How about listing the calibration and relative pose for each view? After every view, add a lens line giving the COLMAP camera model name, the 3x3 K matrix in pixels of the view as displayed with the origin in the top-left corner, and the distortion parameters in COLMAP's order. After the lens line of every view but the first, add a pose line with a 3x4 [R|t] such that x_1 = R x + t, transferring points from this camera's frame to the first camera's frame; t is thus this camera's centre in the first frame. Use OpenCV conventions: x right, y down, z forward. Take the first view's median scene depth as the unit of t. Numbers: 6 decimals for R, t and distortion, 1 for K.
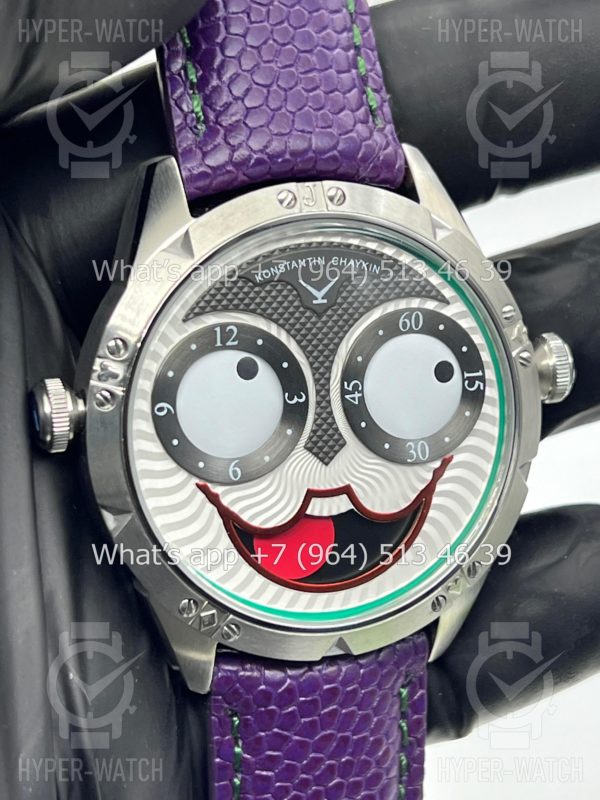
lens RADIAL K [[1941.6, 0, 300.0], [0, 1941.6, 400.0], [0, 0, 1]] dist [0.352772, 0.408526]
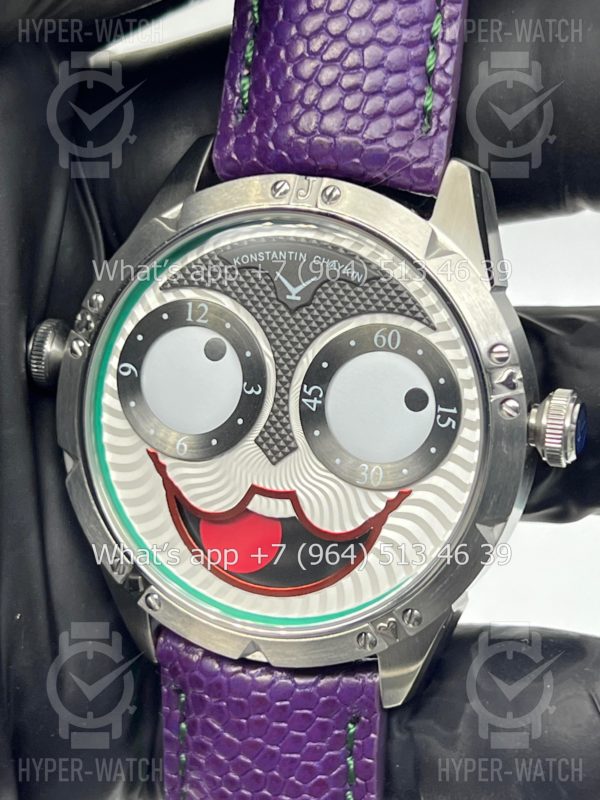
lens RADIAL K [[1941.6, 0, 300.0], [0, 1941.6, 400.0], [0, 0, 1]] dist [0.352772, 0.408526]
pose [[0.792299, 0.202879, -0.575415, 0.581220], [-0.226458, 0.973514, 0.031426, -0.031878], [0.566550, 0.105408, 0.817257, 0.207708]]
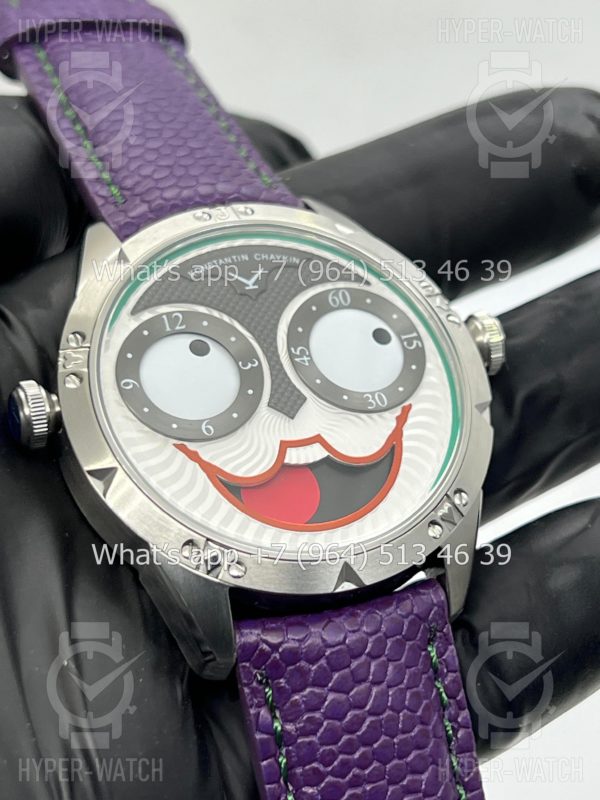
lens RADIAL K [[1941.6, 0, 300.0], [0, 1941.6, 400.0], [0, 0, 1]] dist [0.352772, 0.408526]
pose [[0.968300, -0.248478, 0.025549, -0.007475], [0.226625, 0.830885, -0.508204, 0.572560], [0.105050, 0.497885, 0.860857, 0.073993]]
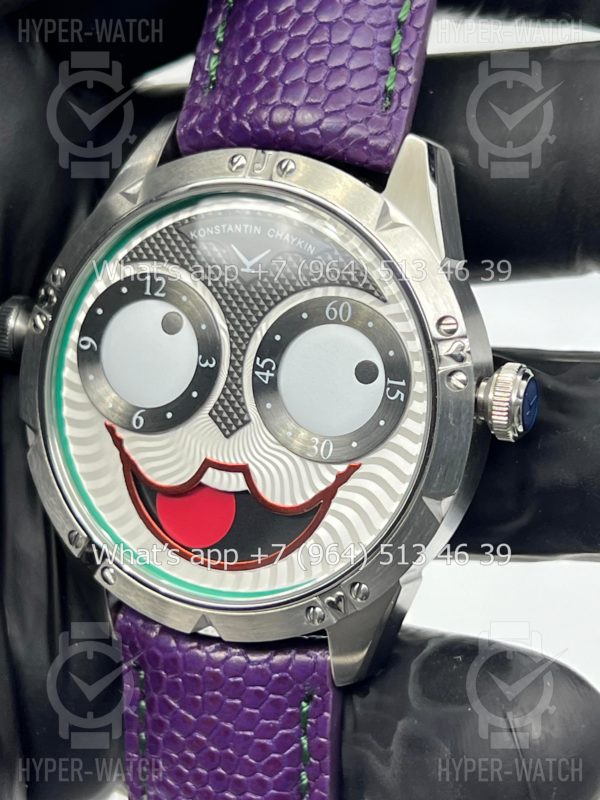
lens RADIAL K [[1941.6, 0, 300.0], [0, 1941.6, 400.0], [0, 0, 1]] dist [0.352772, 0.408526]
pose [[0.750469, 0.192385, -0.632286, 0.657236], [-0.239472, 0.970839, 0.011163, -0.004611], [0.615995, 0.143037, 0.774655, 0.264976]]
